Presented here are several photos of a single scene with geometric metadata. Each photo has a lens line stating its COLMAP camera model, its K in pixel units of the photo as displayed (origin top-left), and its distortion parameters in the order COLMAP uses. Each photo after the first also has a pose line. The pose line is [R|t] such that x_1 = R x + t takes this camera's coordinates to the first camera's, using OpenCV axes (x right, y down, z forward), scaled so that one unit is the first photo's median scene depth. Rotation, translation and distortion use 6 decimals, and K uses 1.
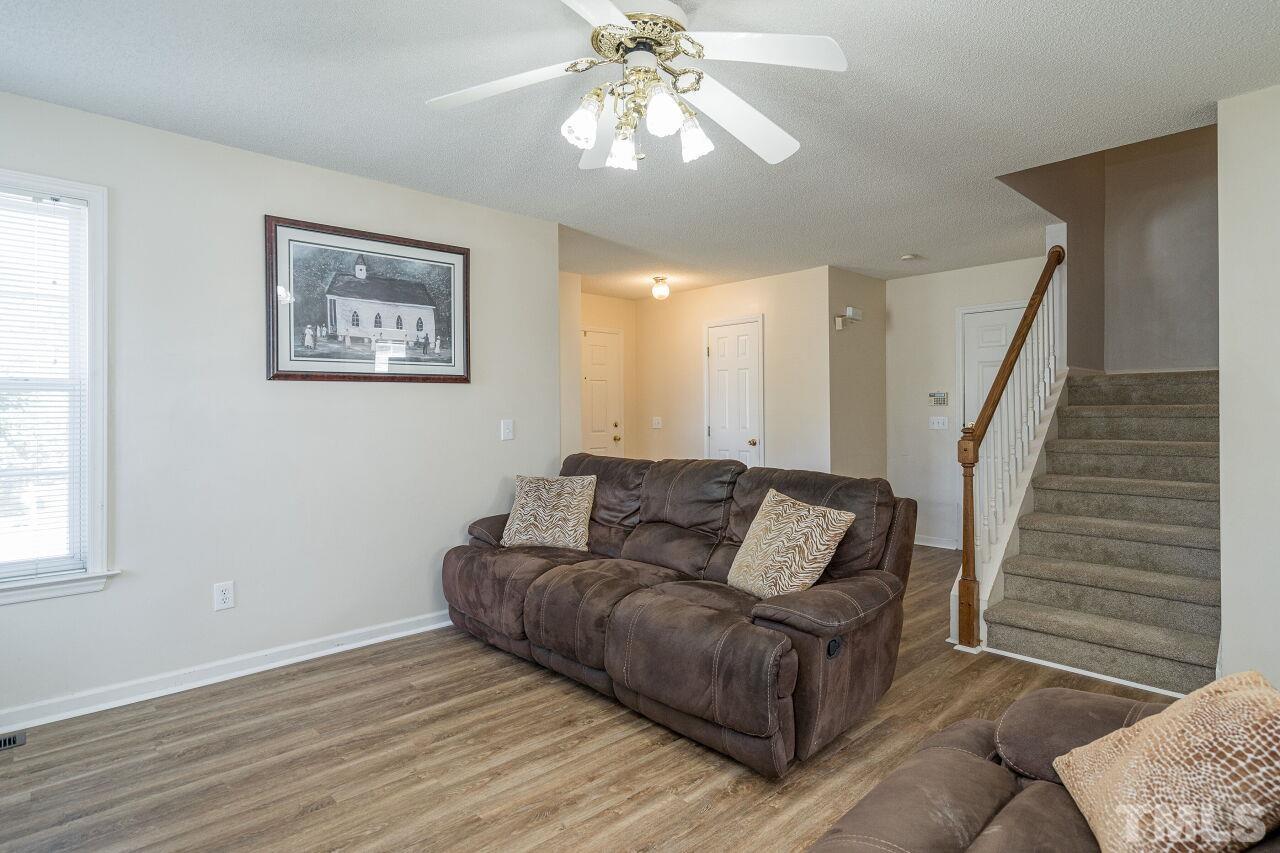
lens RADIAL K [[700.0, 0, 635.5], [0, 700.0, 416.1], [0, 0, 1]] dist [0.005483, 0.001952]
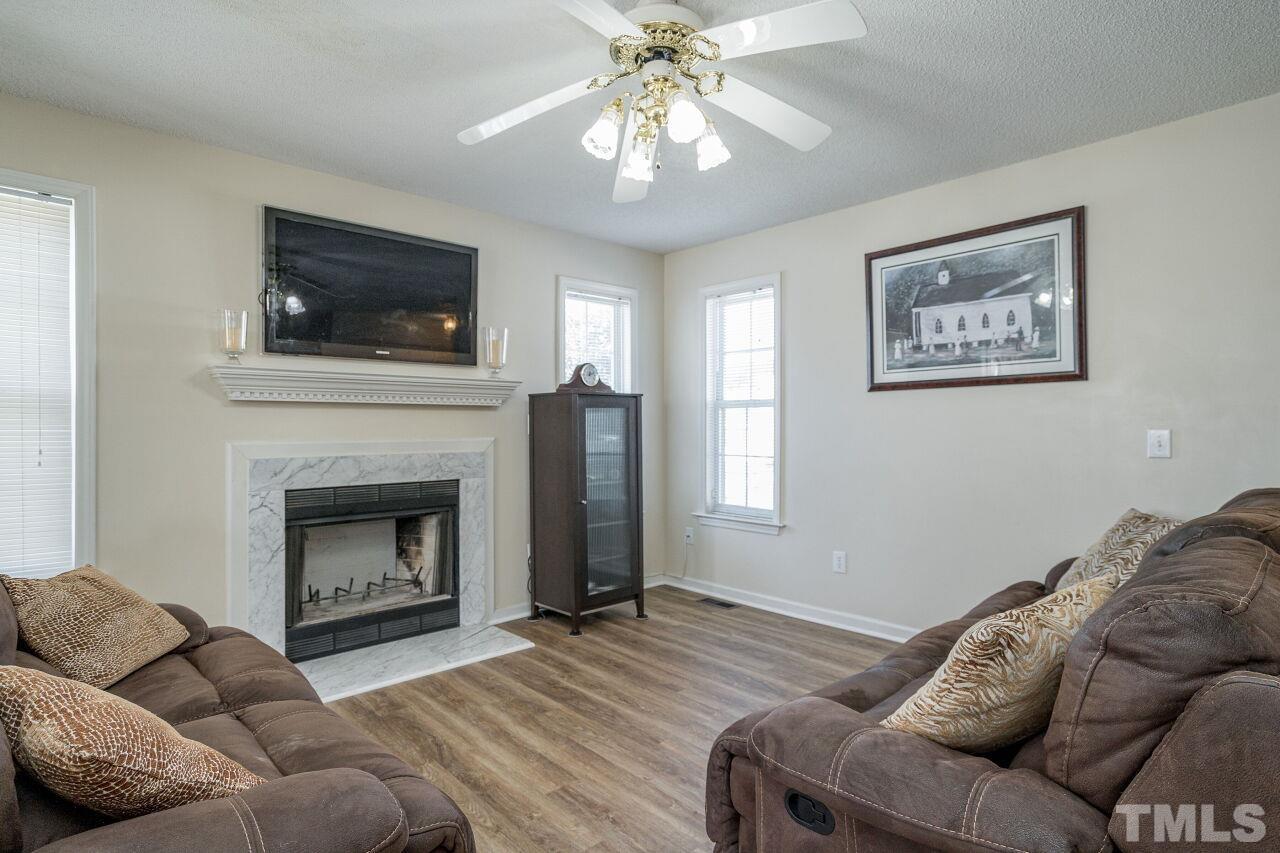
lens RADIAL K [[673.5, 0, 634.4], [0, 673.5, 426.8], [0, 0, 1]] dist [0.003289, 0.000981]
pose [[-0.027417, 0.009510, -0.999579, 0.597735], [-0.001074, 0.999954, 0.009543, -0.002536], [0.999624, 0.001335, -0.027405, 0.601801]]
